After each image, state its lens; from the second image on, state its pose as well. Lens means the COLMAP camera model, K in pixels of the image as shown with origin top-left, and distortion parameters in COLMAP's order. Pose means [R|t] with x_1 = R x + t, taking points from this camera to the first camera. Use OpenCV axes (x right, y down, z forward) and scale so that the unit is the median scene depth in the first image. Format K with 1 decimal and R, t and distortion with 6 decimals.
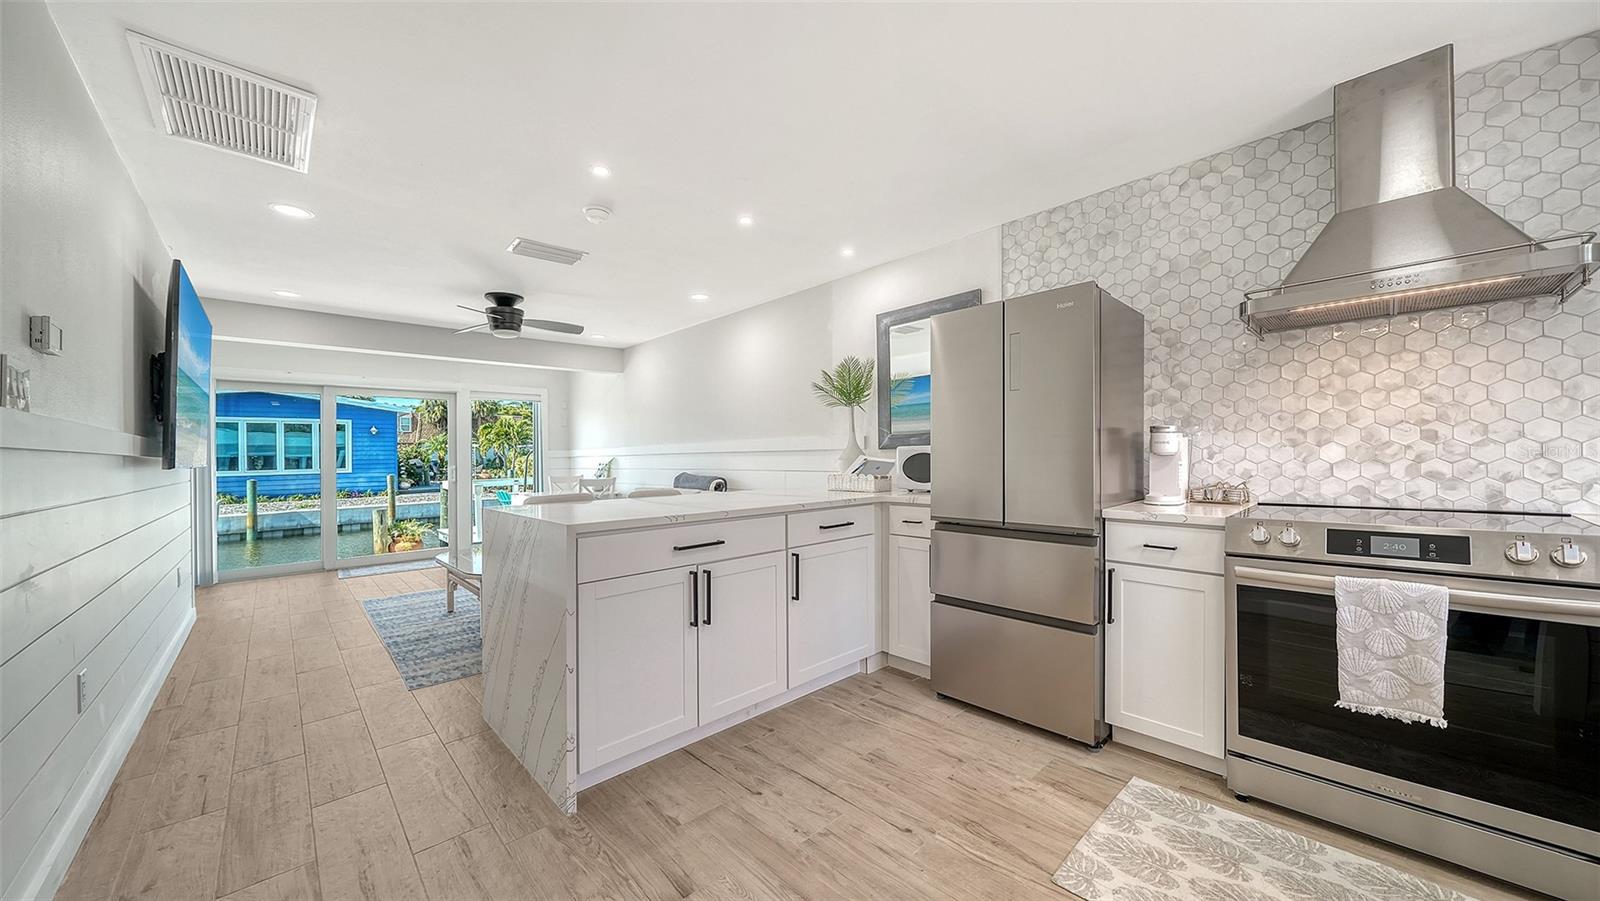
lens RADIAL K [[563.5, 0, 799.4], [0, 563.5, 457.7], [0, 0, 1]] dist [-0.009500, 0.000052]
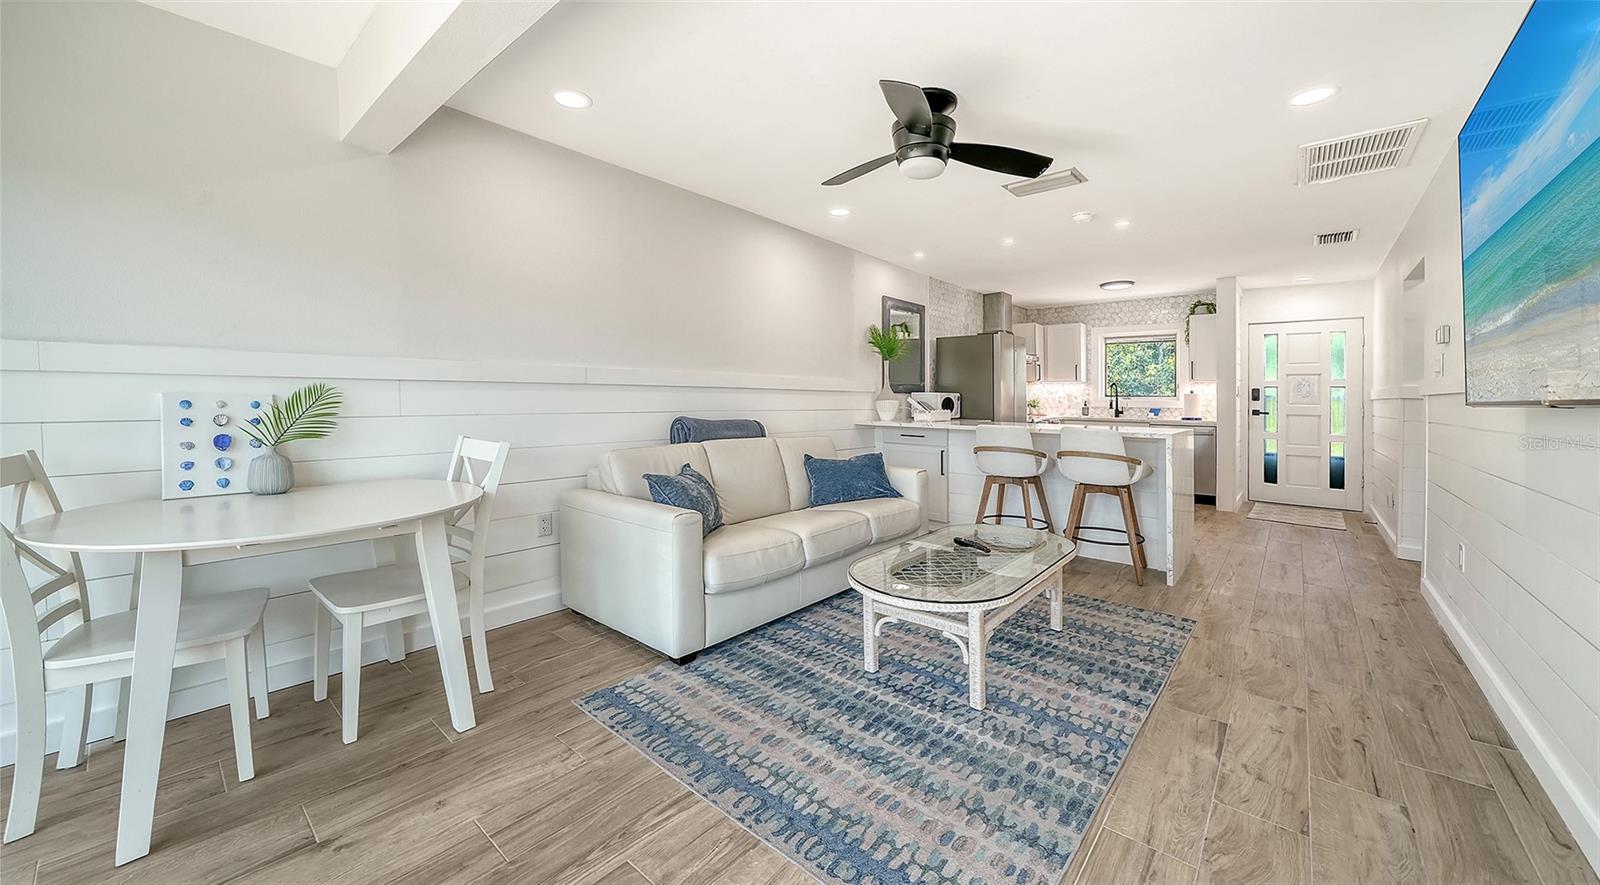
lens RADIAL K [[570.4, 0, 795.1], [0, 570.4, 389.9], [0, 0, 1]] dist [0.005188, -0.000187]
pose [[-0.095185, 0.025096, 0.995143, -0.915247], [-0.009098, 0.999618, -0.026079, 0.012159], [-0.995418, -0.011536, -0.094921, 1.000266]]
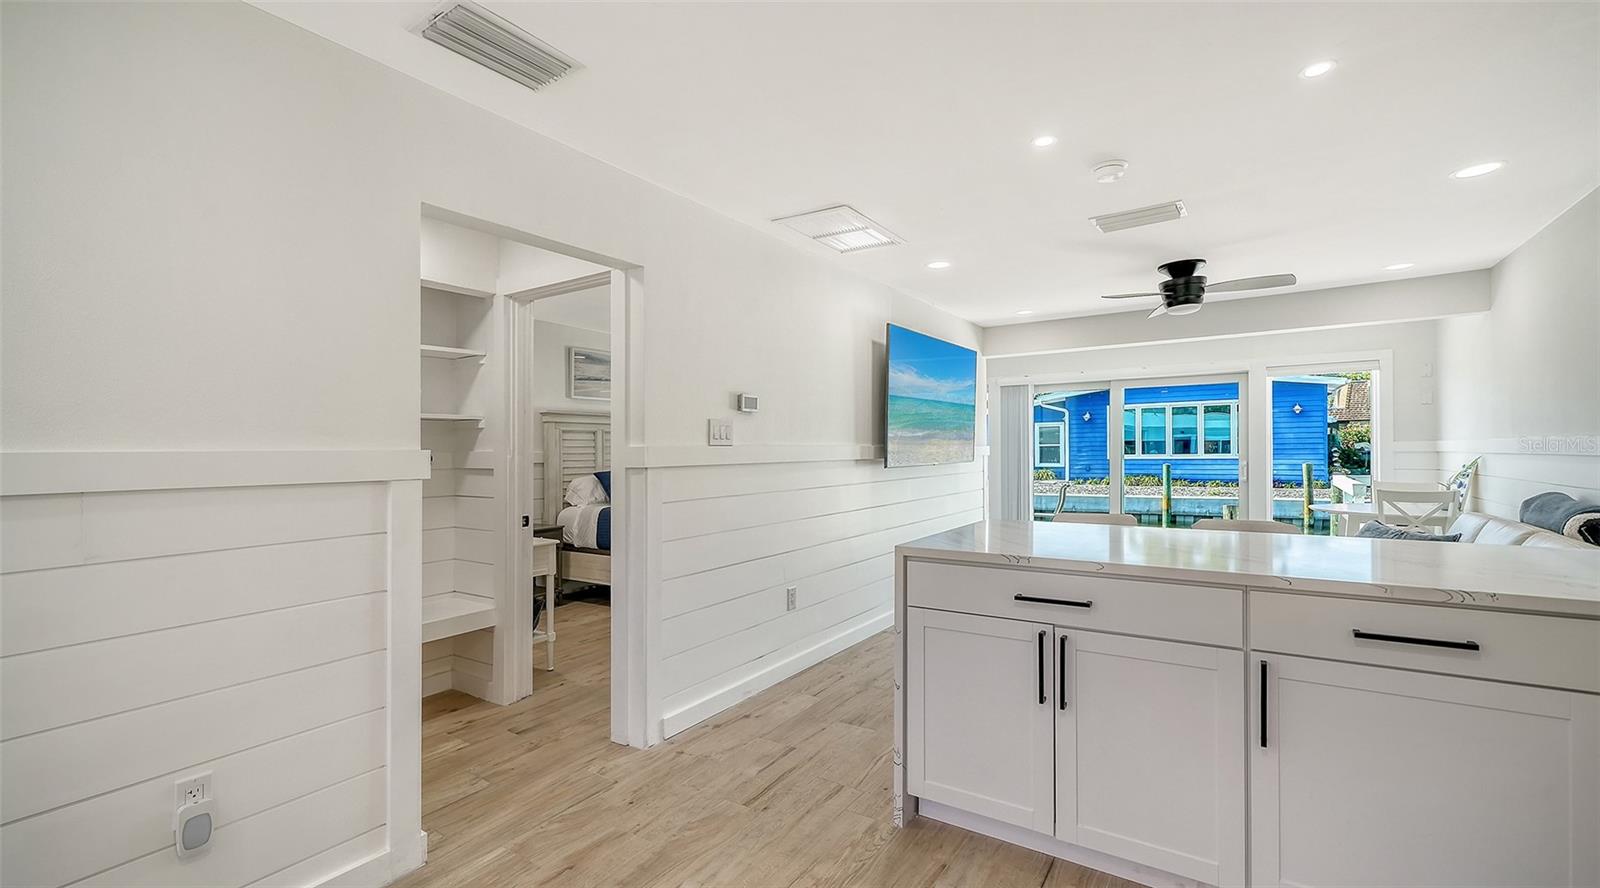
lens RADIAL K [[669.6, 0, 800.0], [0, 669.6, 444.0], [0, 0, 1]] dist [0.024268, -0.000268]
pose [[0.226812, 0.004569, -0.973928, 0.266705], [0.005202, 0.999969, 0.005903, -0.027109], [0.973925, -0.006405, 0.226781, 0.190571]]
